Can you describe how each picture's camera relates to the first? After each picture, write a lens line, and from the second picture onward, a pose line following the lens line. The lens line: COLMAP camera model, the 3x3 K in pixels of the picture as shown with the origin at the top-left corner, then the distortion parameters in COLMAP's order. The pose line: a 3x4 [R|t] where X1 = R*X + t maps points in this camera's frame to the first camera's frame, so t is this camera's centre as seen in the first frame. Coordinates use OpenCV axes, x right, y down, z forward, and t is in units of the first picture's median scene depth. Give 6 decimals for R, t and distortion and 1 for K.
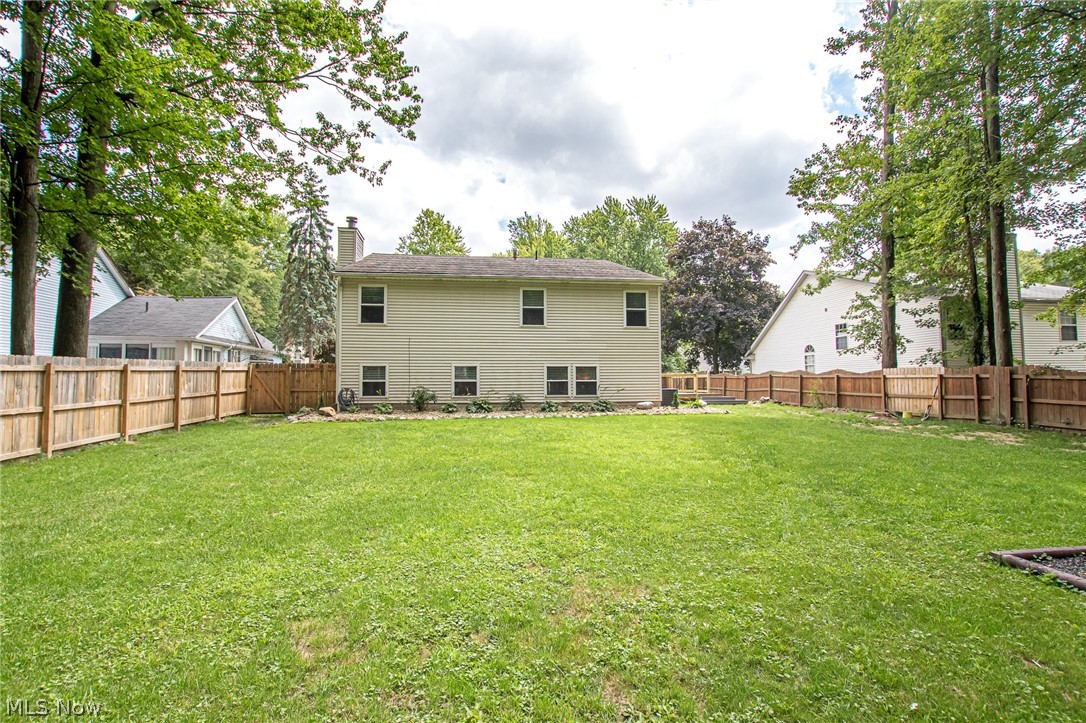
lens RADIAL K [[516.7, 0, 543.0], [0, 516.7, 361.5], [0, 0, 1]] dist [-0.026683, 0.000479]
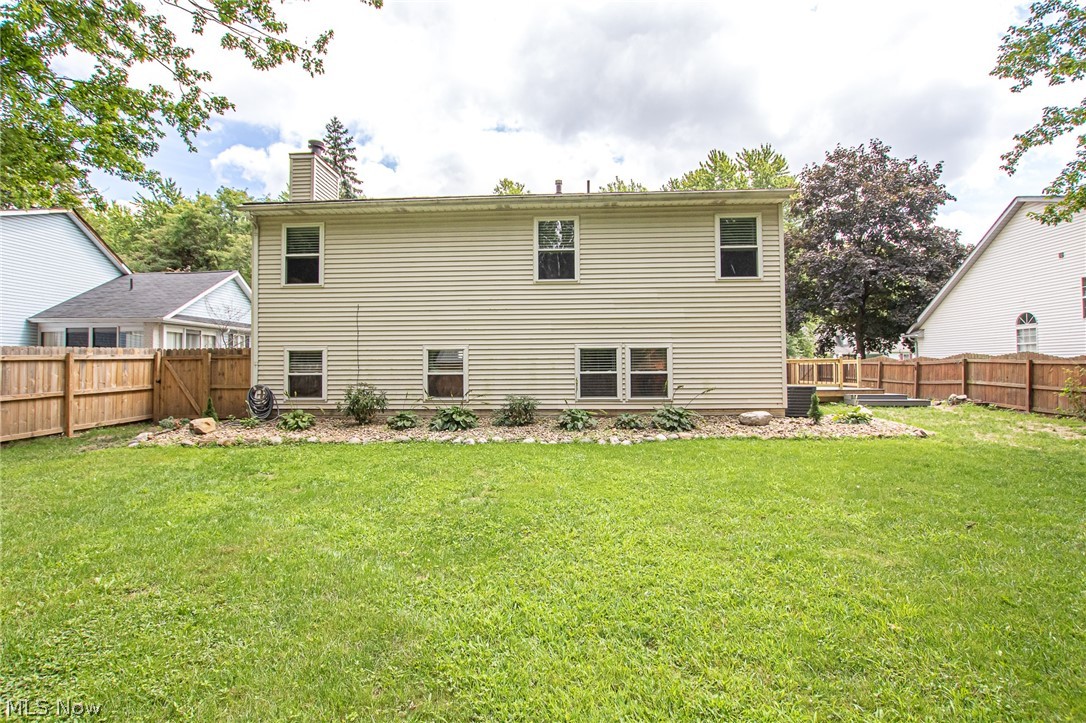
lens RADIAL K [[516.7, 0, 543.0], [0, 516.7, 361.5], [0, 0, 1]] dist [-0.026683, 0.000479]
pose [[0.979172, -0.005545, -0.202955, 0.066064], [0.011396, 0.999552, 0.027673, 0.005596], [0.202710, -0.029410, 0.978797, 0.315754]]
